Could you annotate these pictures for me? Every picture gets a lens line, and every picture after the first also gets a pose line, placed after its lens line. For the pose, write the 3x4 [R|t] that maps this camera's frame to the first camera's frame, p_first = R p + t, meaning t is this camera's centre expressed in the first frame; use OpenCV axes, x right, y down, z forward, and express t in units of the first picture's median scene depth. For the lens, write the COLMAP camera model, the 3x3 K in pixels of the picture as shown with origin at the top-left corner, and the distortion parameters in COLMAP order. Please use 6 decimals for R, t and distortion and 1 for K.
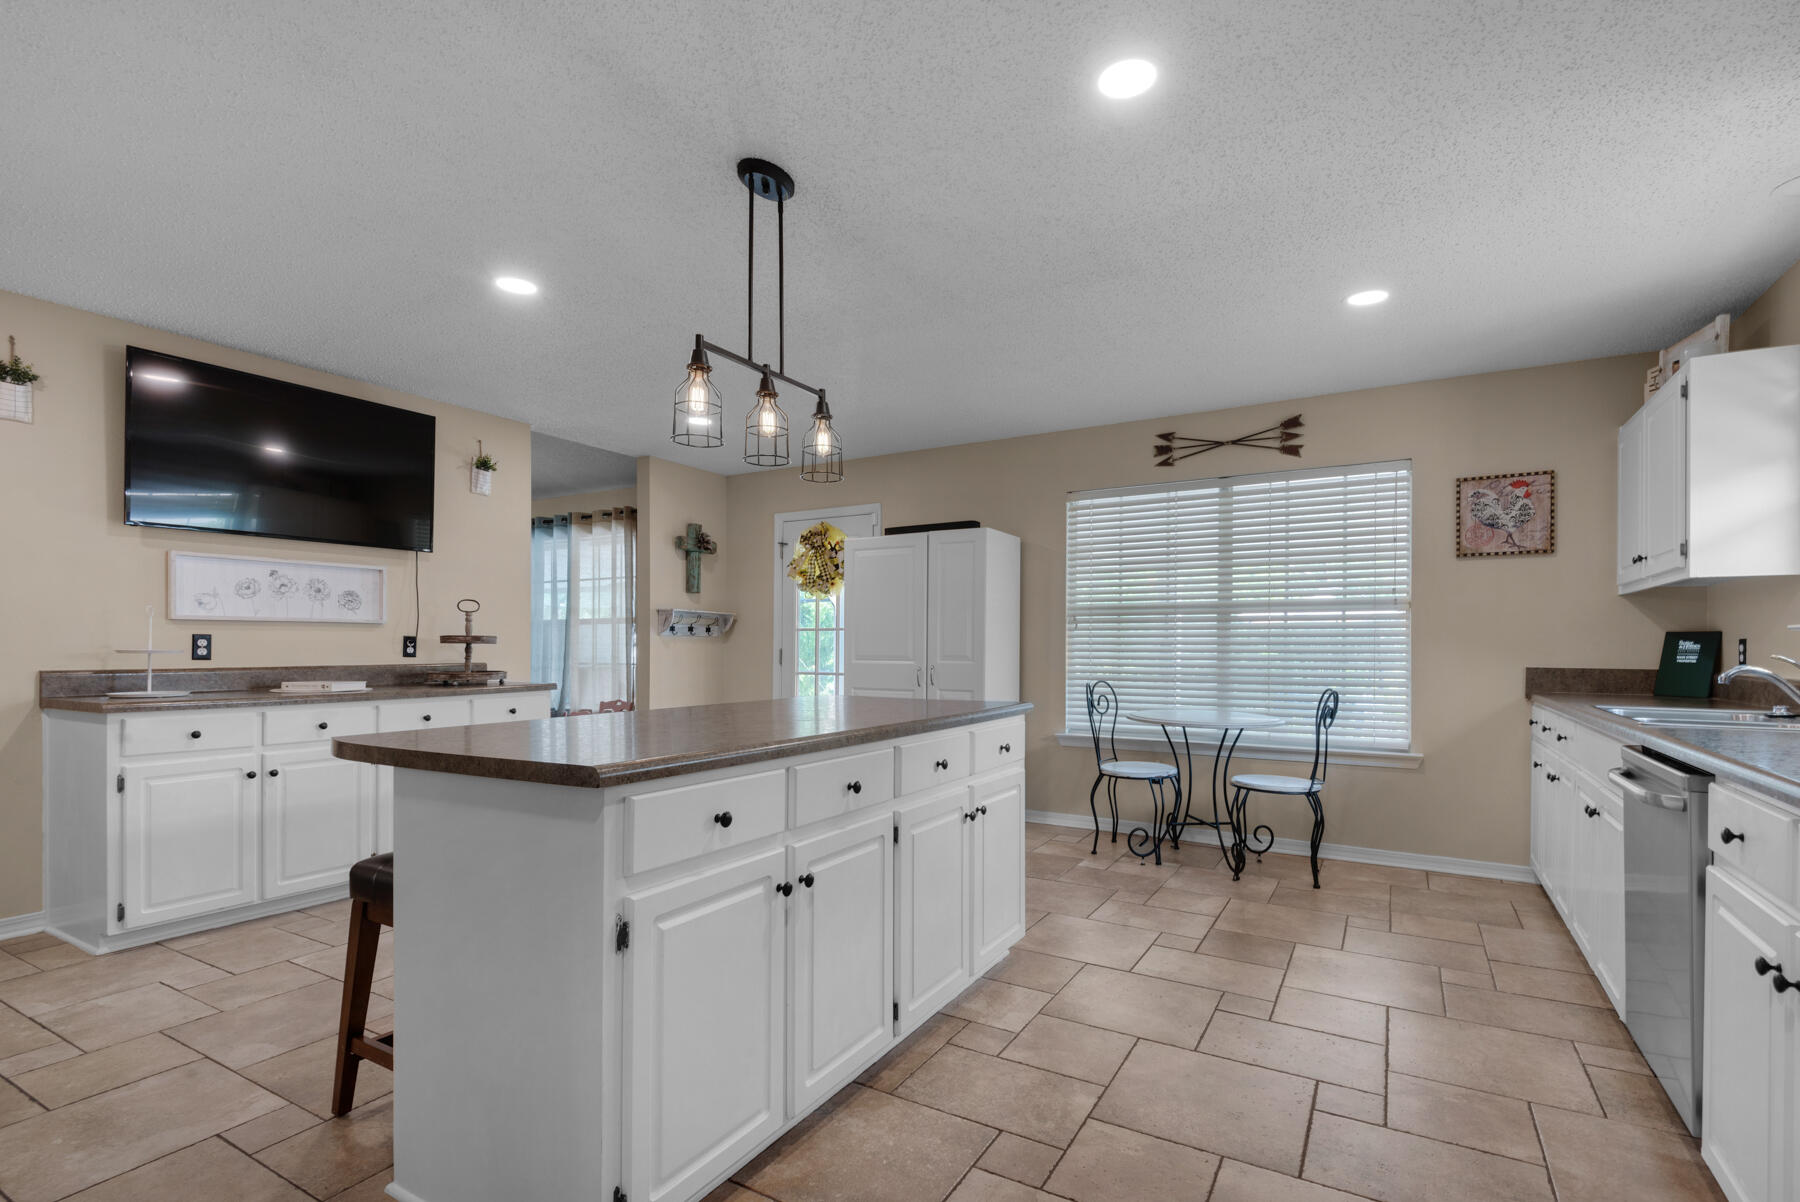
lens RADIAL K [[848.8, 0, 898.4], [0, 848.8, 651.3], [0, 0, 1]] dist [0.000053, -0.000263]
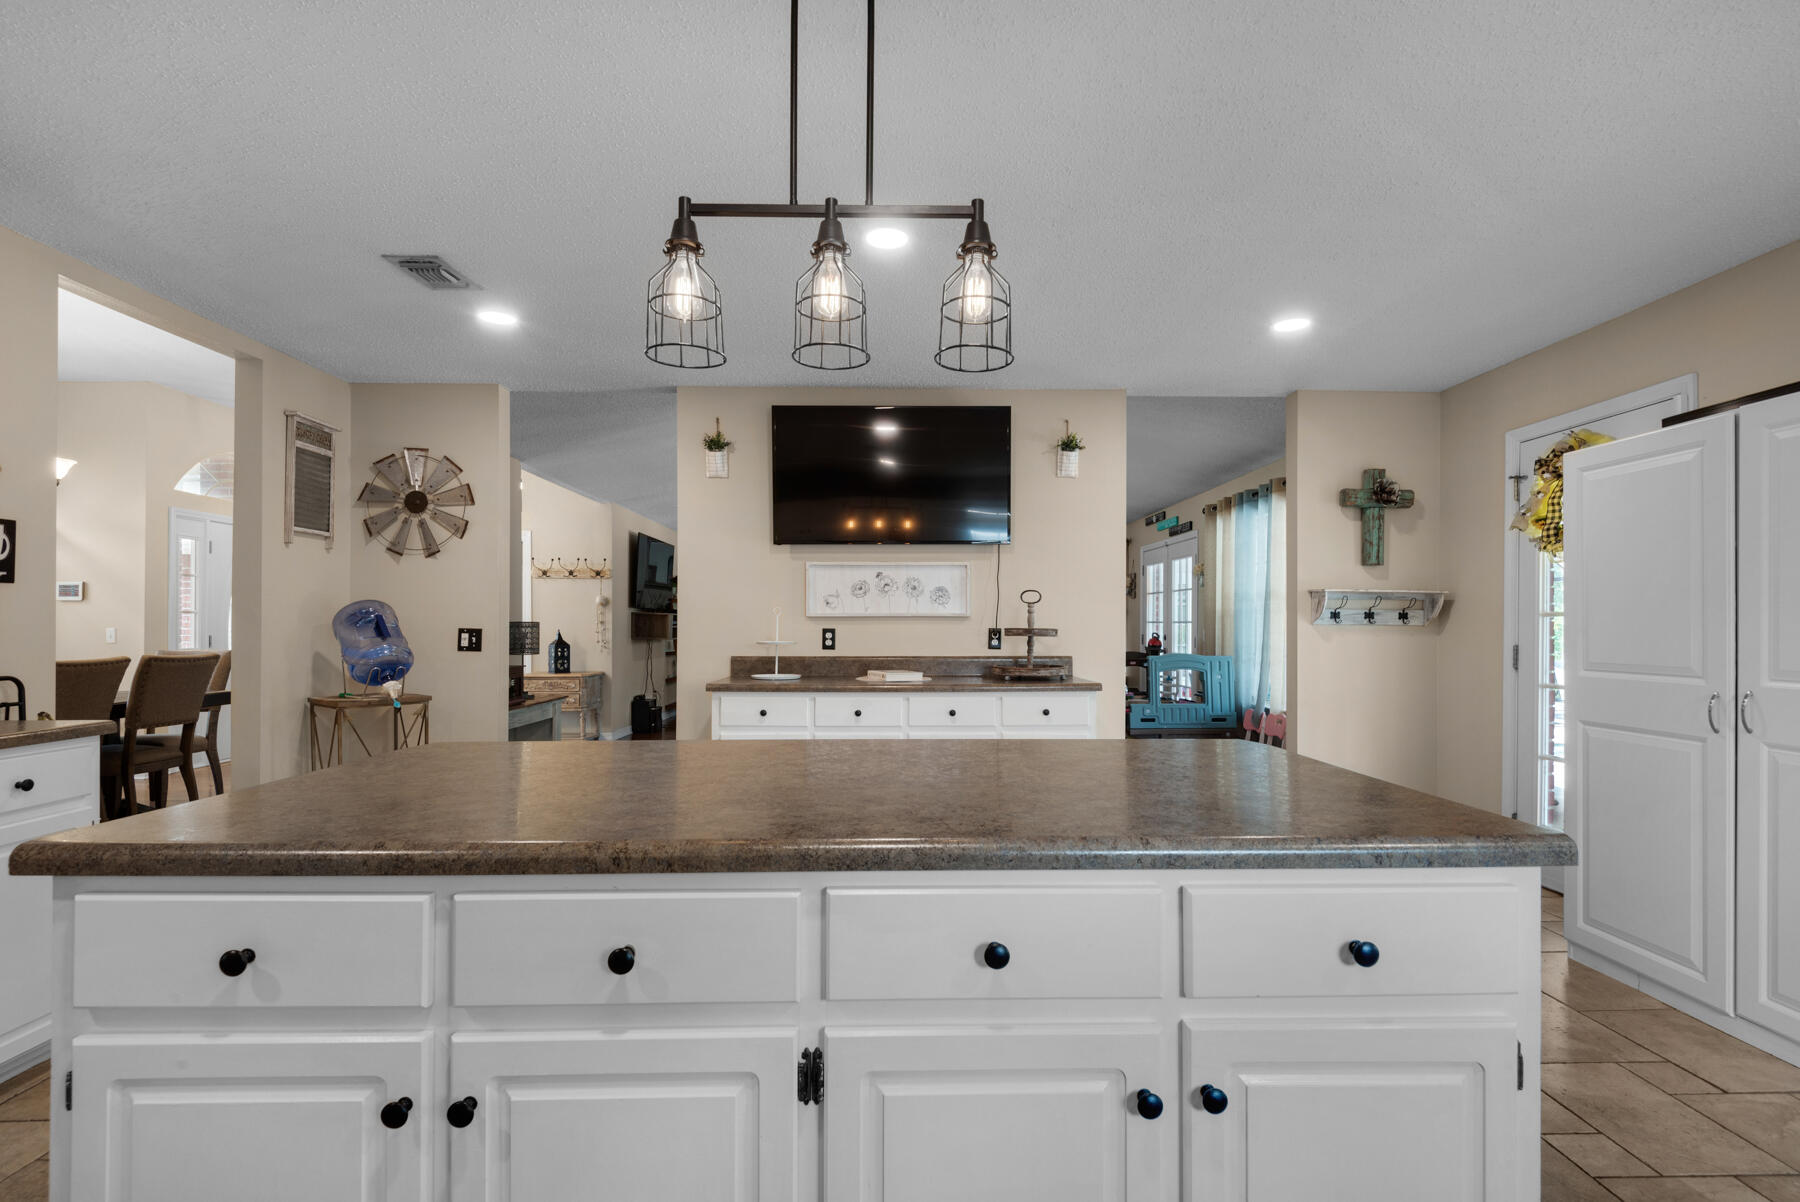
lens RADIAL K [[823.0, 0, 902.2], [0, 823.0, 624.1], [0, 0, 1]] dist [0.017364, -0.000270]
pose [[0.523150, -0.003822, -0.852232, 0.209558], [-0.005569, 0.999953, -0.007903, -0.015362], [0.852222, 0.008880, 0.523105, 0.409872]]
